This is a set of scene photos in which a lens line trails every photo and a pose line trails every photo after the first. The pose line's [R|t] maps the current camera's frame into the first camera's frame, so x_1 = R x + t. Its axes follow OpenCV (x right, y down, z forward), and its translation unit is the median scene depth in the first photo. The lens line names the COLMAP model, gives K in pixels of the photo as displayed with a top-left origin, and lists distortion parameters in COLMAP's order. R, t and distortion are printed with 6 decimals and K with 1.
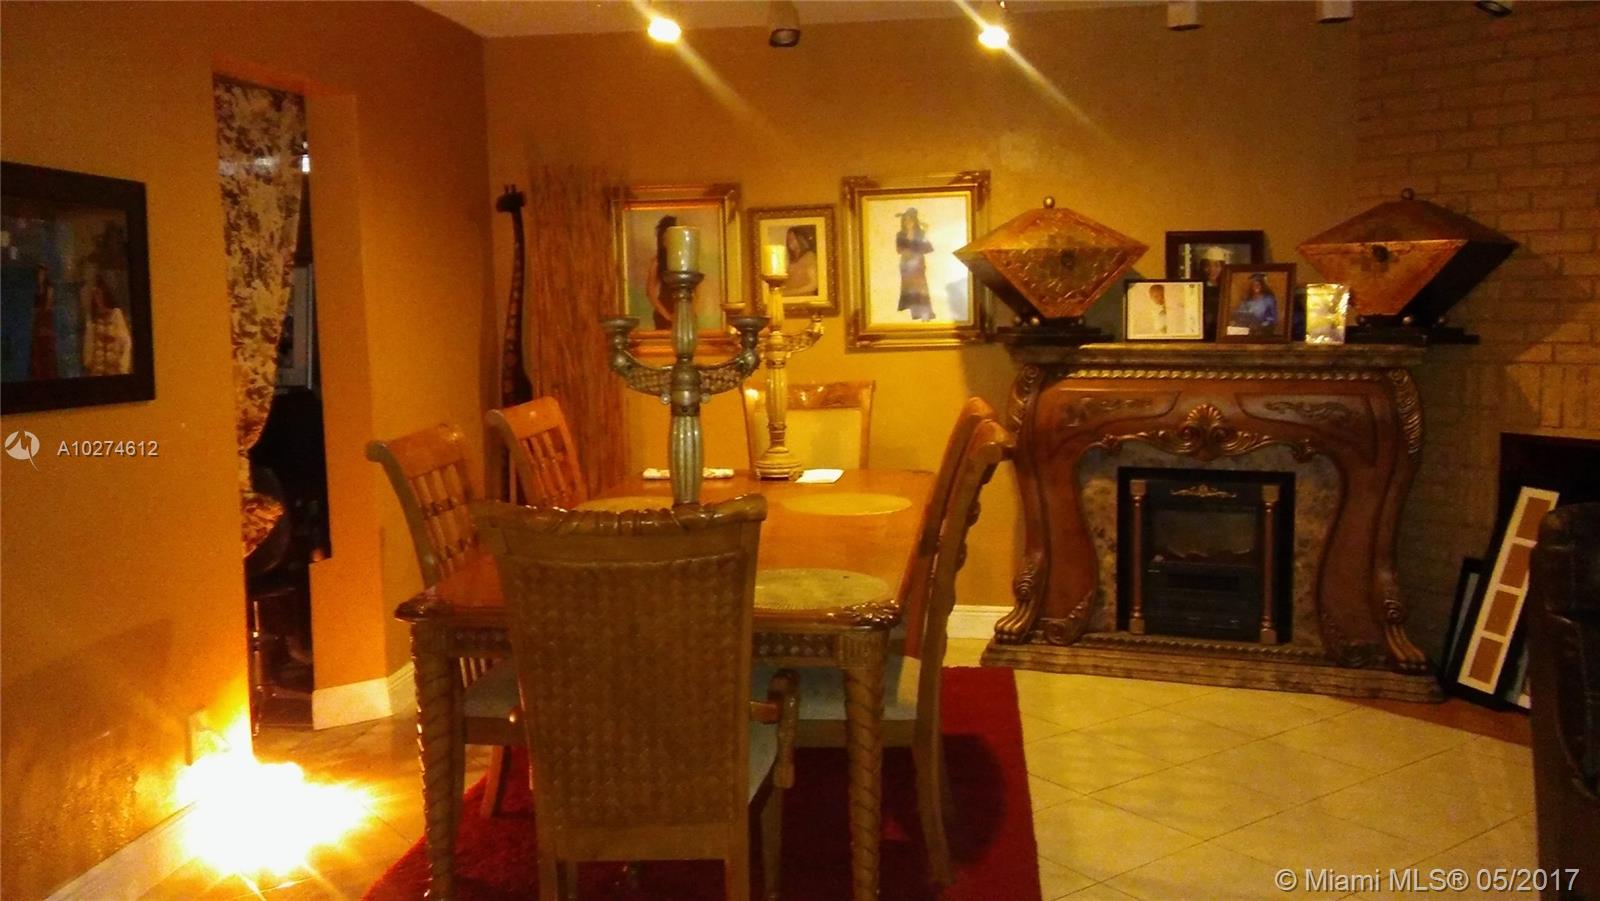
lens RADIAL K [[1395.1, 0, 800.0], [0, 1395.1, 450.5], [0, 0, 1]] dist [0.121646, -0.224921]
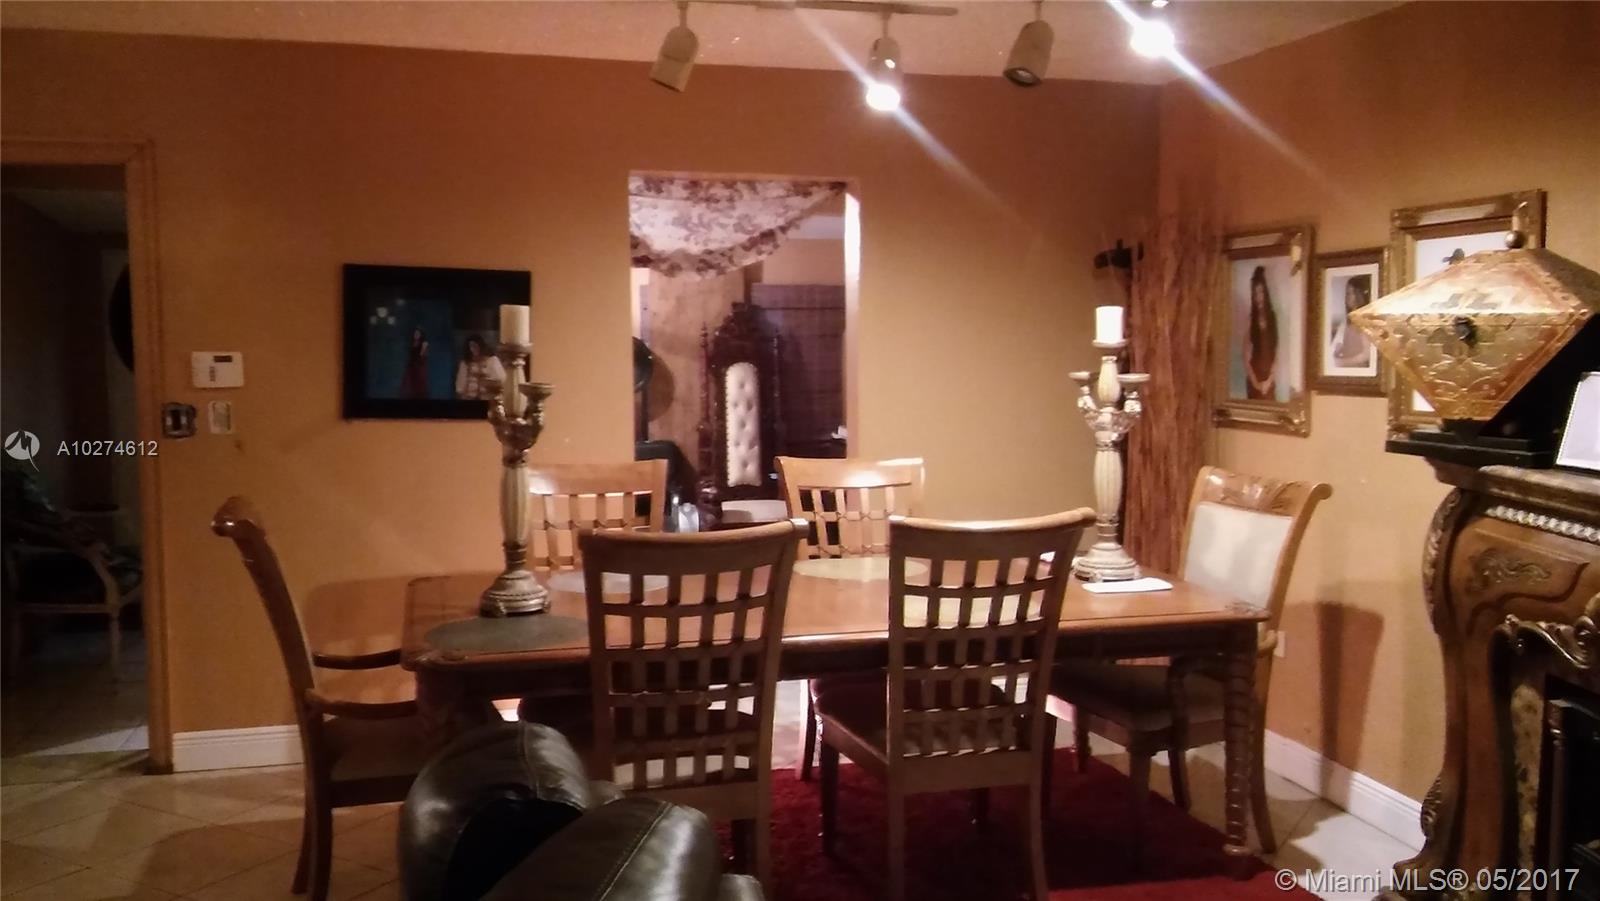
lens RADIAL K [[1425.3, 0, 800.0], [0, 1425.3, 450.5], [0, 0, 1]] dist [0.118708, -0.243179]
pose [[0.386631, 0.099286, -0.916874, 0.686365], [-0.118842, 0.991263, 0.057227, -0.083527], [0.914545, 0.086838, 0.395052, 0.466704]]
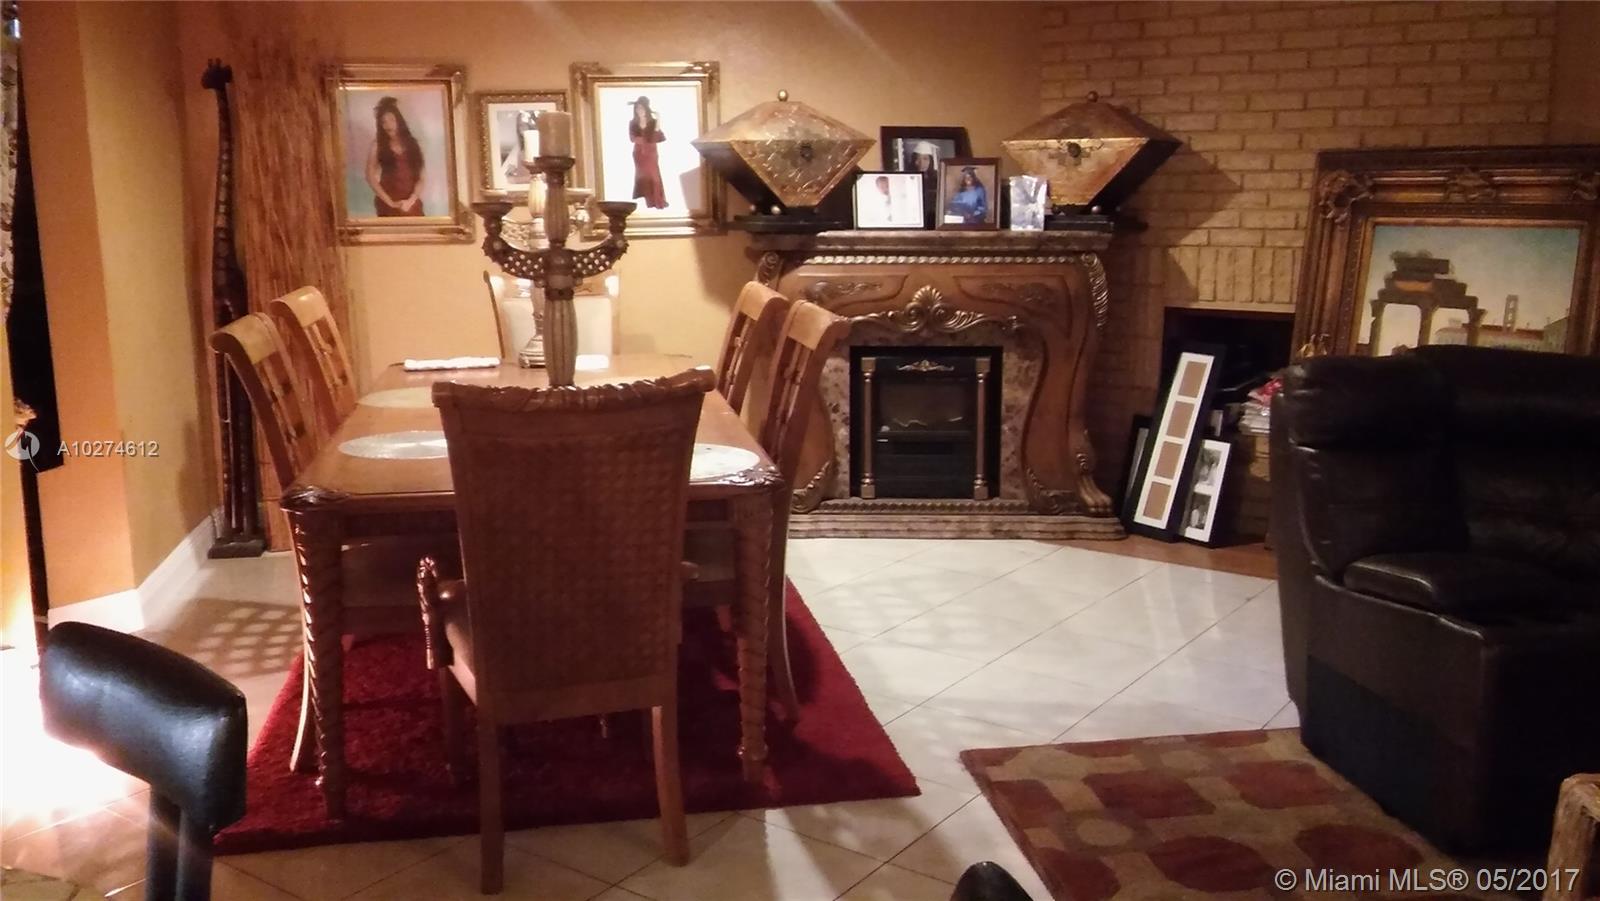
lens RADIAL K [[1395.1, 0, 800.0], [0, 1395.1, 450.5], [0, 0, 1]] dist [0.121646, -0.224921]
pose [[0.956117, -0.048680, 0.288911, -0.130618], [0.026783, 0.996493, 0.079271, 0.005390], [-0.291757, -0.068054, 0.954068, -0.025715]]
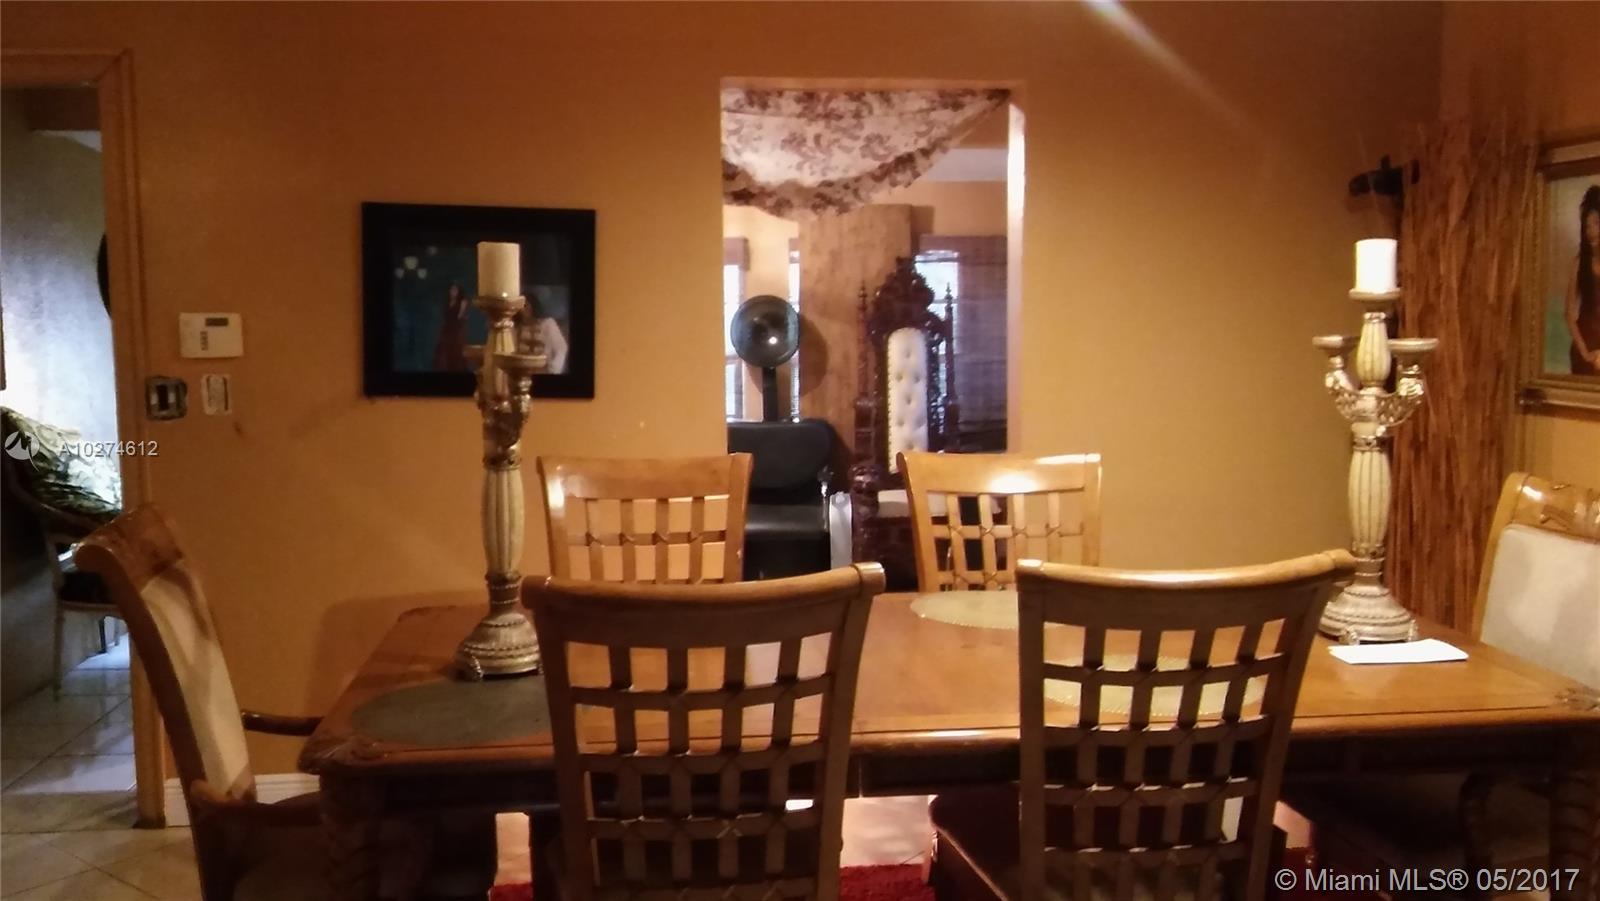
lens RADIAL K [[1425.3, 0, 800.0], [0, 1425.3, 450.5], [0, 0, 1]] dist [0.118708, -0.243179]
pose [[0.243392, 0.122825, -0.962120, 0.483273], [-0.116331, 0.988486, 0.096762, -0.086534], [0.962926, 0.088373, 0.254878, 0.598495]]
